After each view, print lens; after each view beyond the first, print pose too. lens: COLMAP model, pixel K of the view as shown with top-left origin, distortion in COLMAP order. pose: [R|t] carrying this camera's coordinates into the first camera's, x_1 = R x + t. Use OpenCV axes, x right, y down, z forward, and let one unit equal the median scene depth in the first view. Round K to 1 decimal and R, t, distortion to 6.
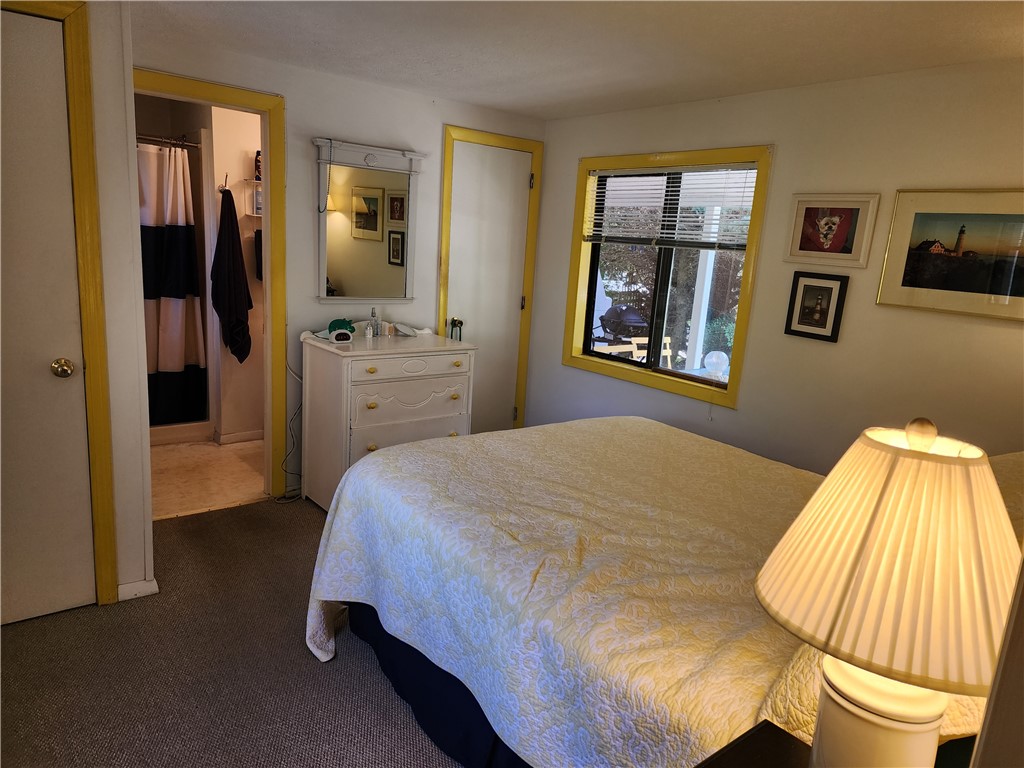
lens RADIAL K [[668.6, 0, 515.8], [0, 668.6, 383.7], [0, 0, 1]] dist [0.068264, -0.057481]
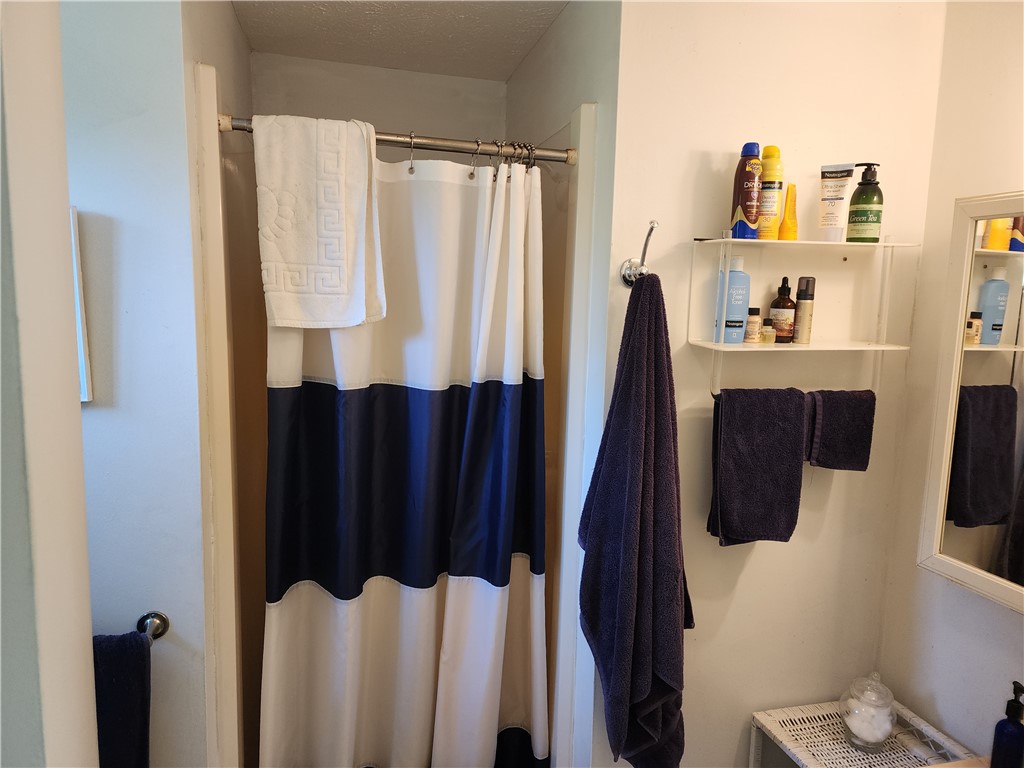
lens RADIAL K [[668.6, 0, 509.2], [0, 668.6, 384.5], [0, 0, 1]] dist [0.068264, -0.057481]
pose [[0.895947, 0.004570, -0.444138, -0.343335], [-0.057929, 0.992608, -0.106644, -0.197692], [0.440368, 0.121276, 0.889589, 0.698401]]
